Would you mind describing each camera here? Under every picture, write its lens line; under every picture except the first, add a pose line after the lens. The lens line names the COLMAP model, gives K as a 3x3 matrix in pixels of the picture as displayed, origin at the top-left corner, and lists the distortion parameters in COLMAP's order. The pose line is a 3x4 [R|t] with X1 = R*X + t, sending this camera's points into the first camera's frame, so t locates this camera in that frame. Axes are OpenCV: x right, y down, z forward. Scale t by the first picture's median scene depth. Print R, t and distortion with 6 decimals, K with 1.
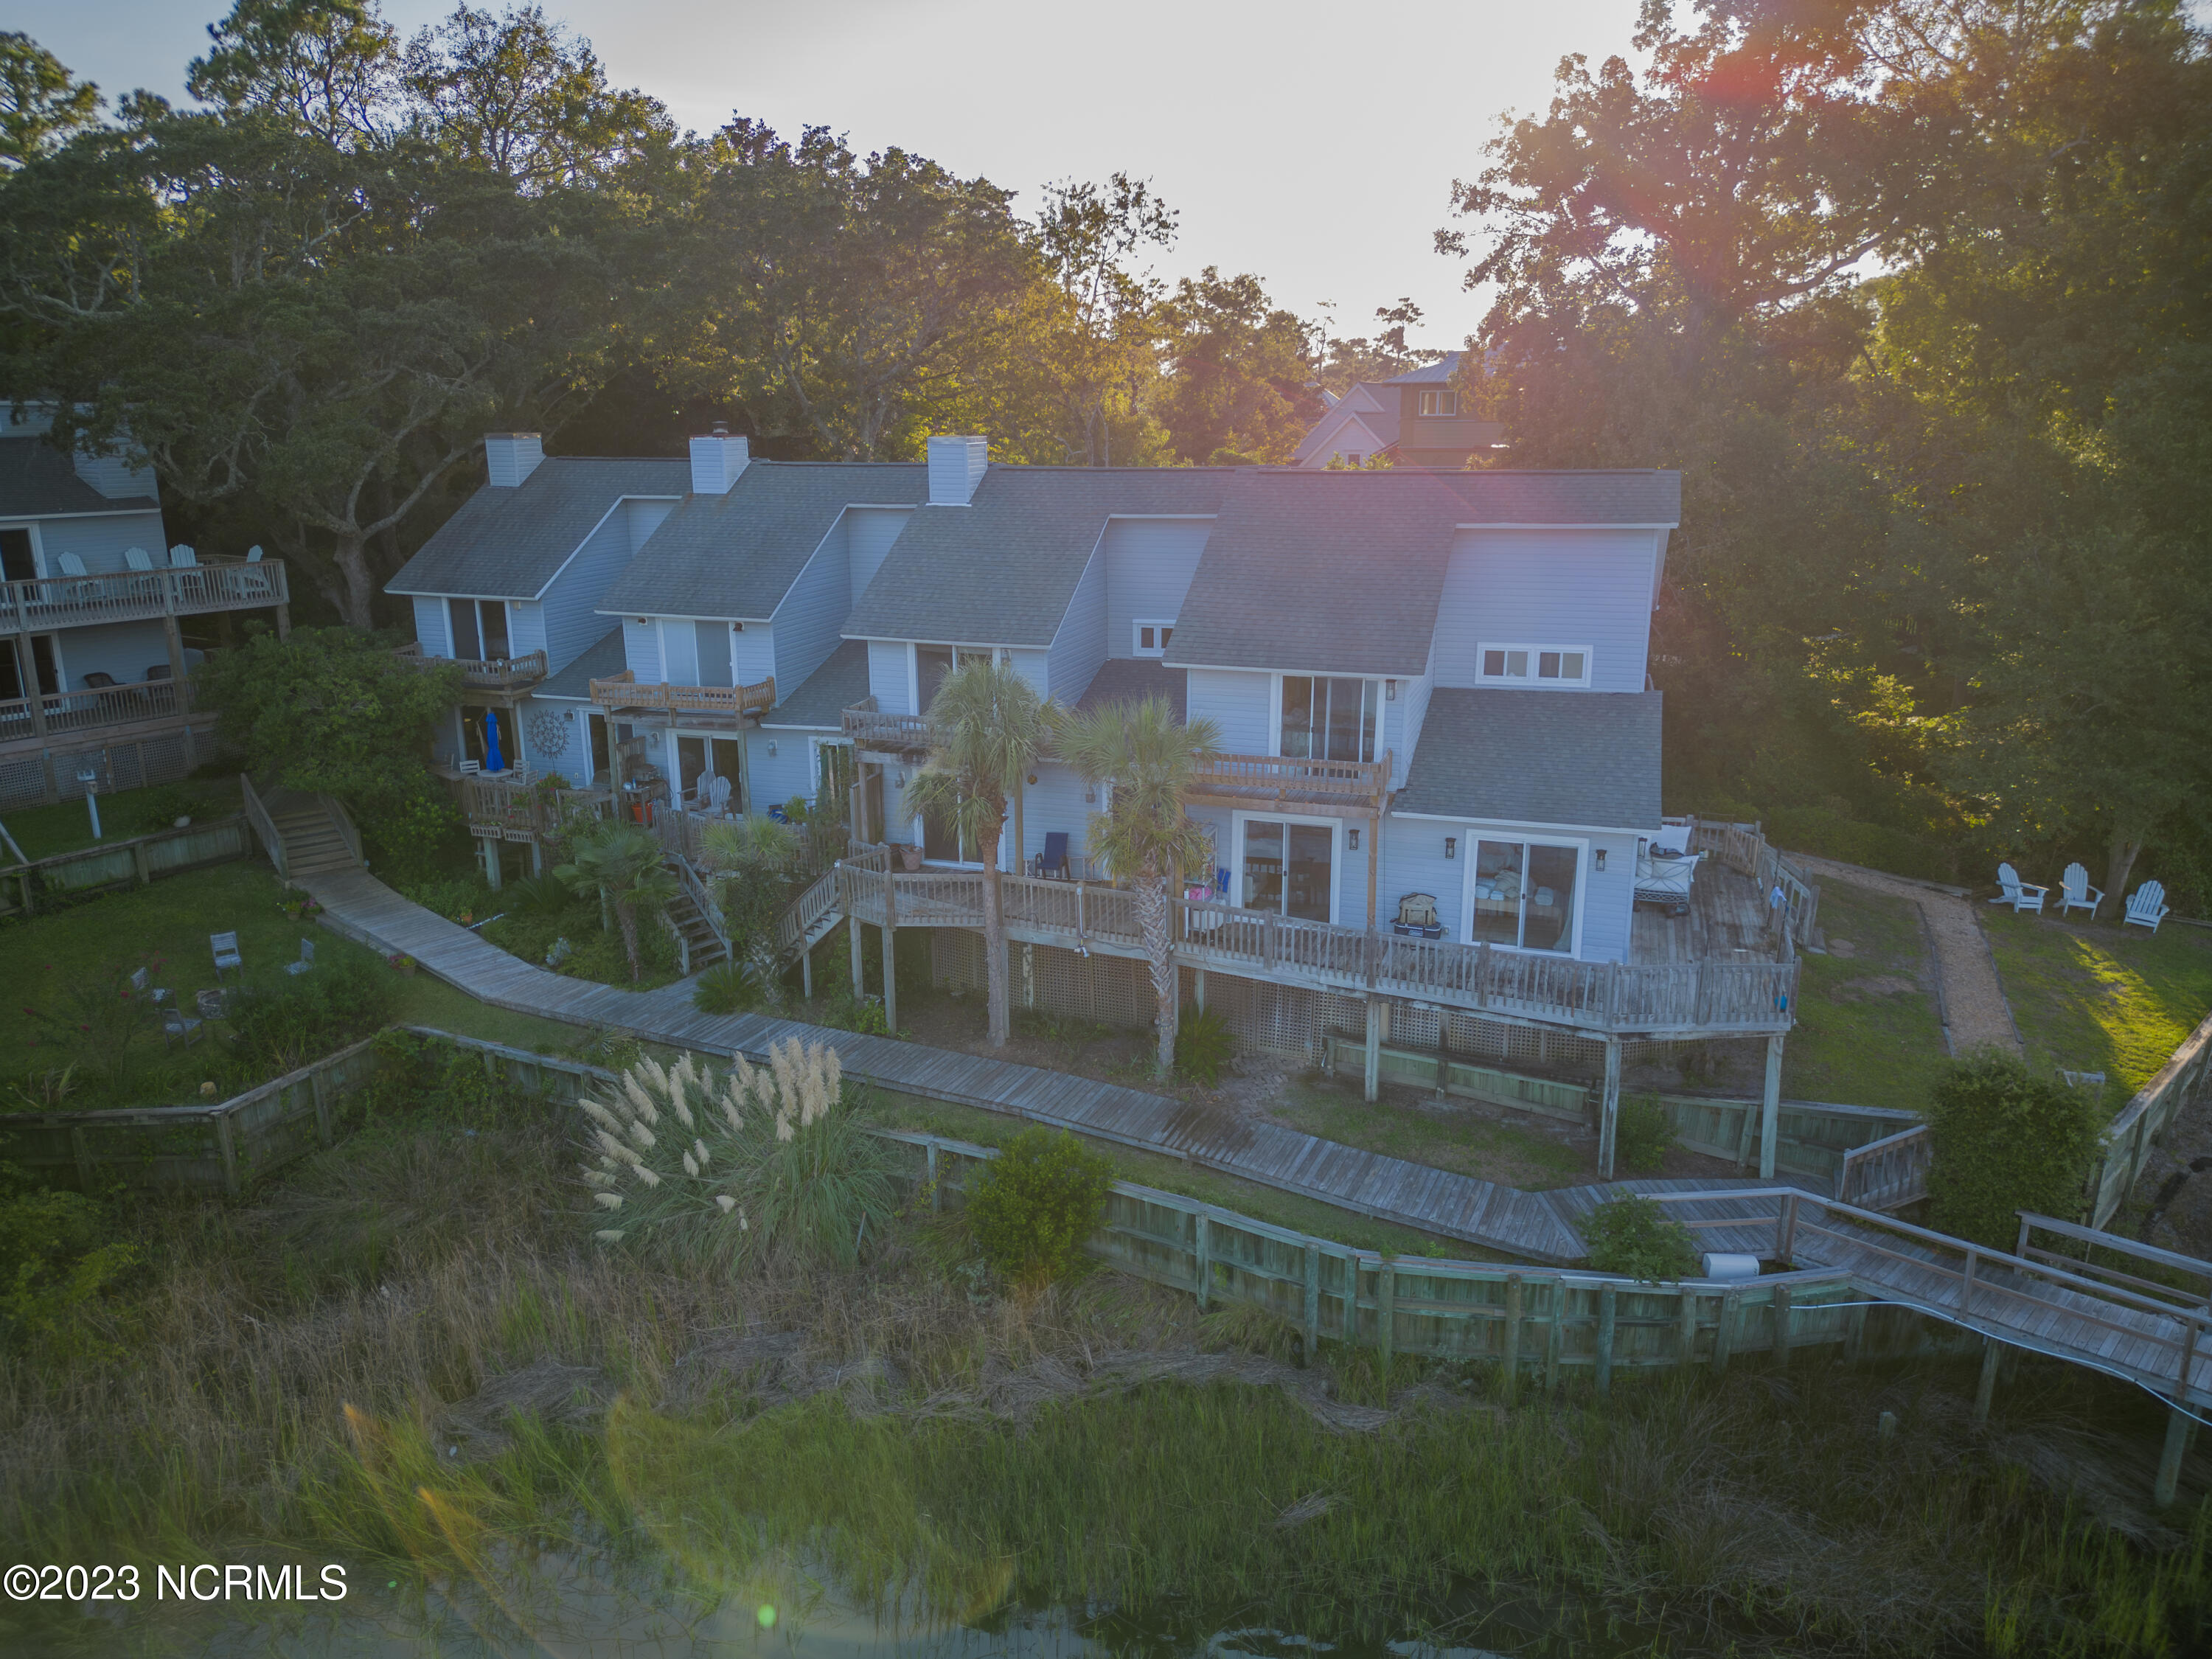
lens RADIAL K [[1562.3, 0, 1106.0], [0, 1562.3, 829.5], [0, 0, 1]] dist [0.073658, -0.077866]
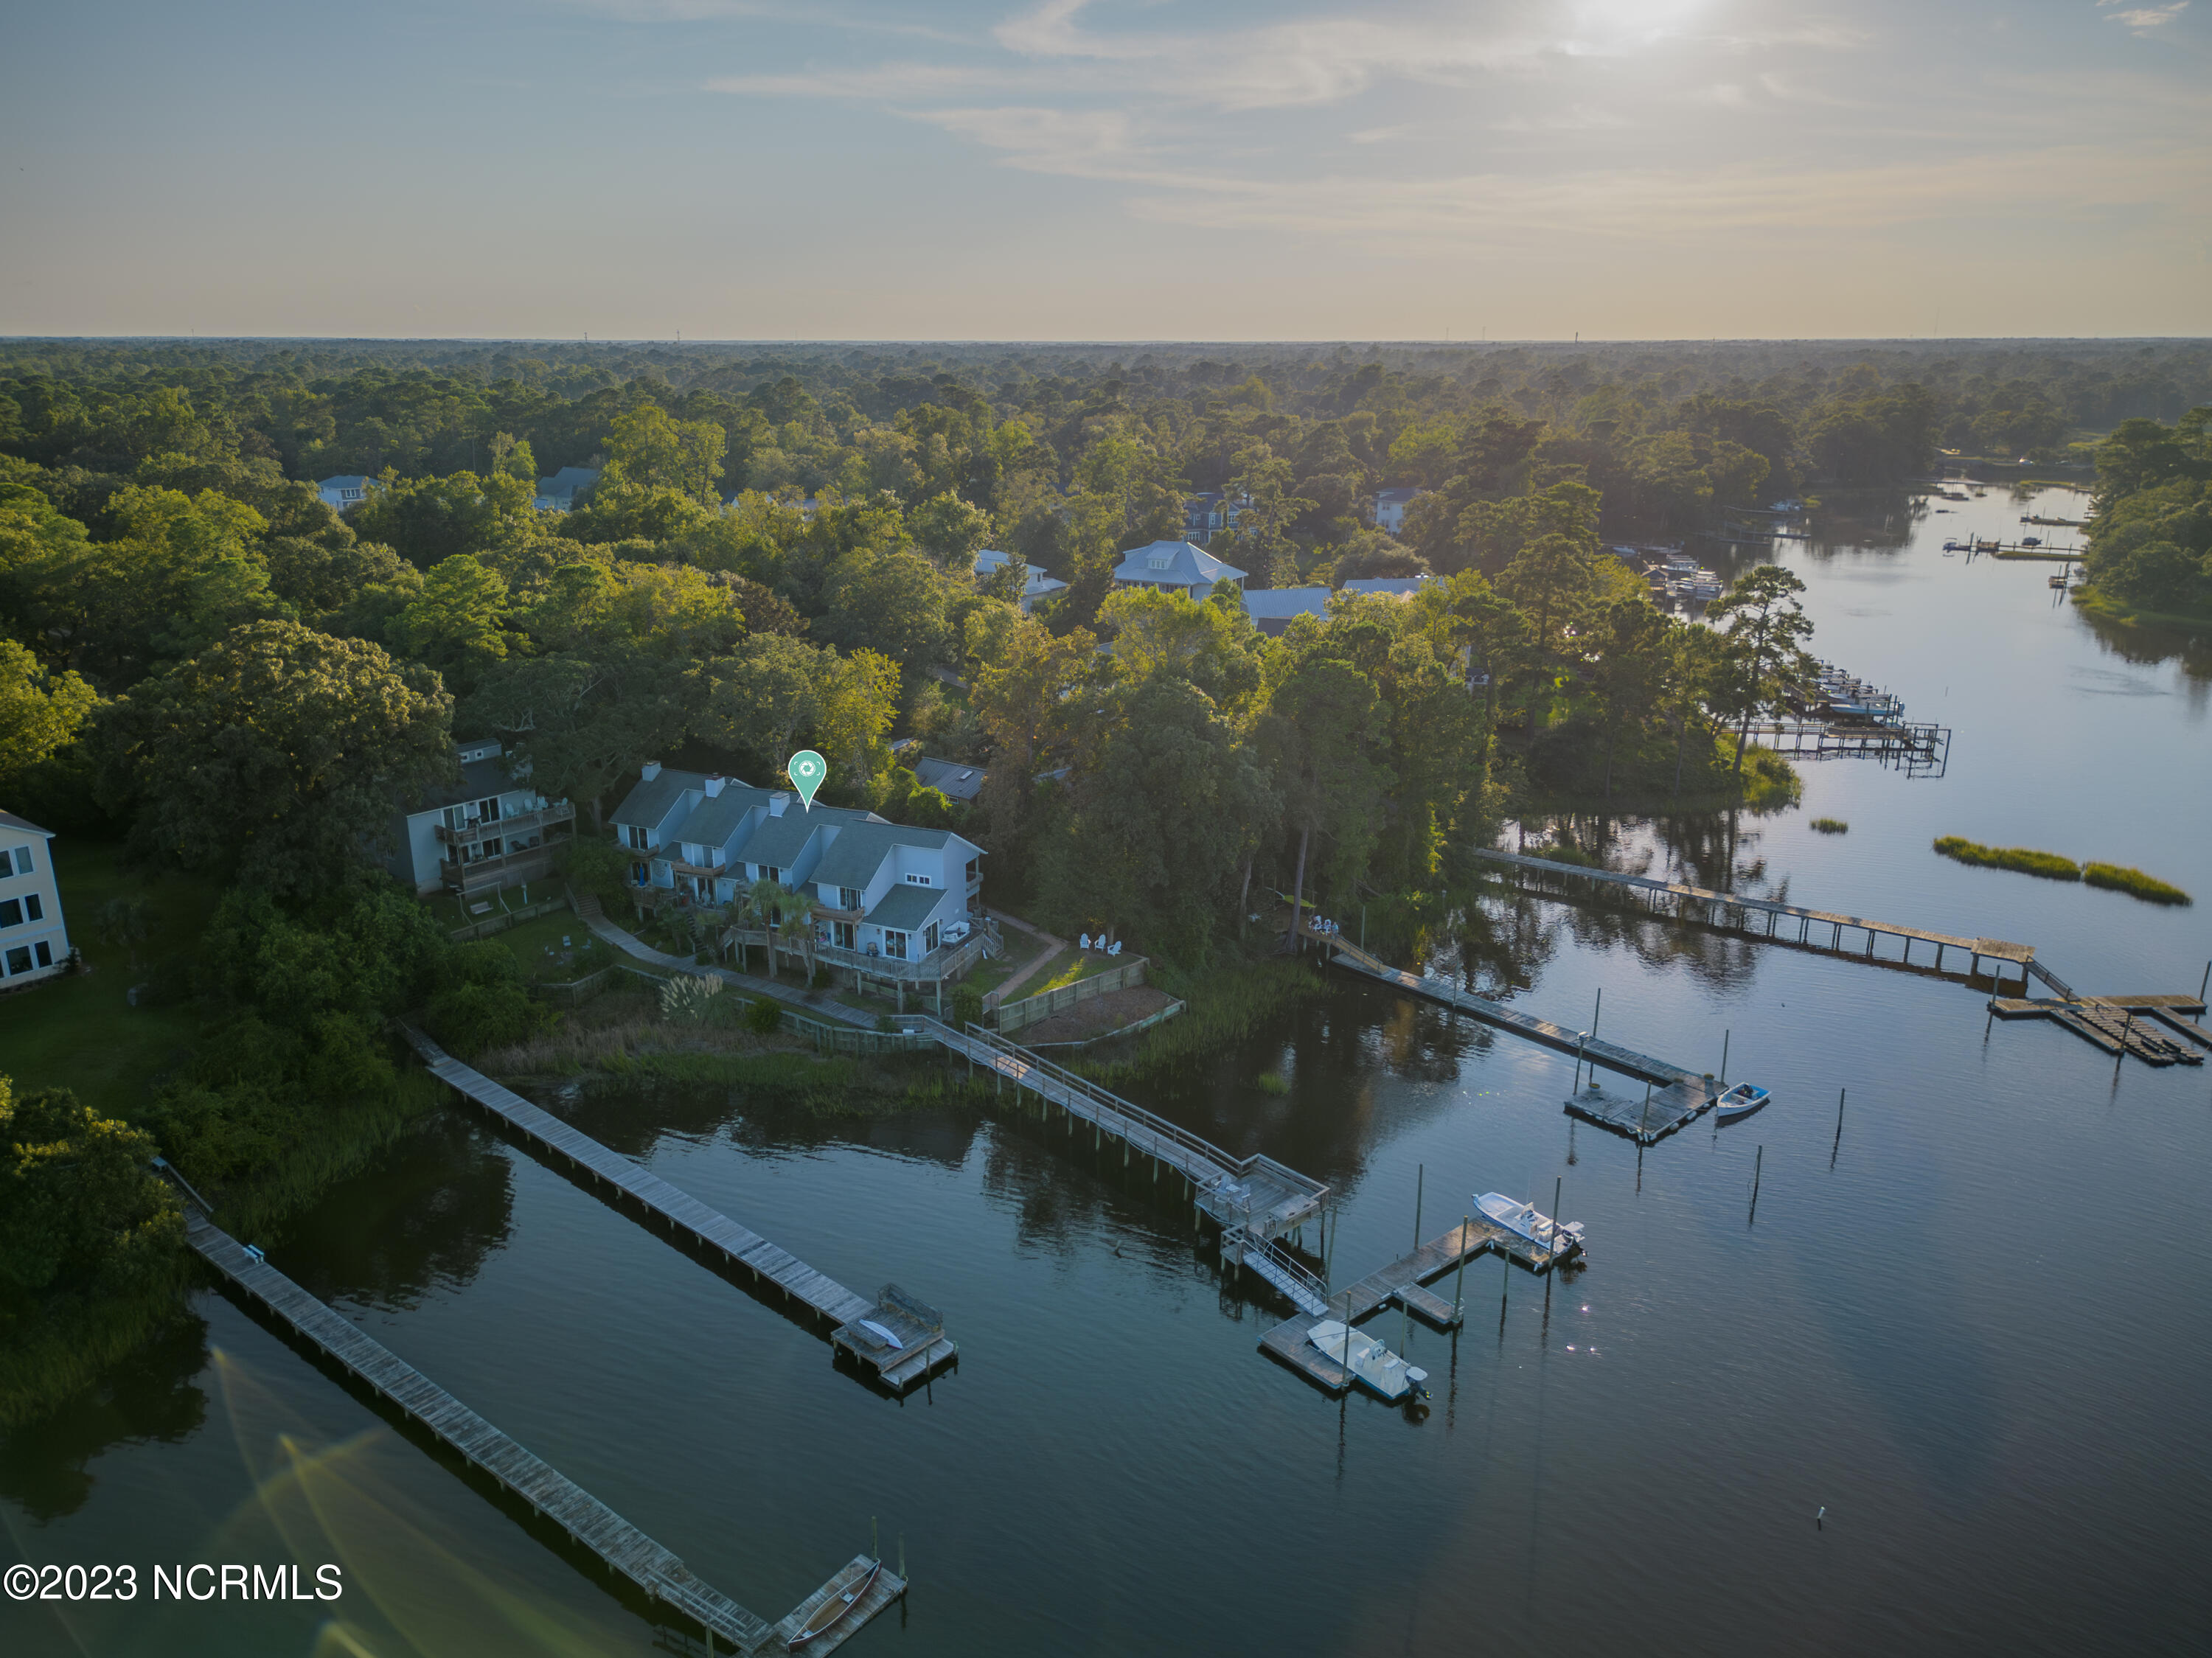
lens RADIAL K [[1562.2, 0, 1106.0], [0, 1562.2, 829.0], [0, 0, 1]] dist [0.073658, -0.077866]
pose [[0.995744, 0.032222, -0.086349, 0.974112], [-0.028695, 0.998714, 0.041790, -0.369551], [0.087585, -0.039135, 0.995388, -2.475076]]
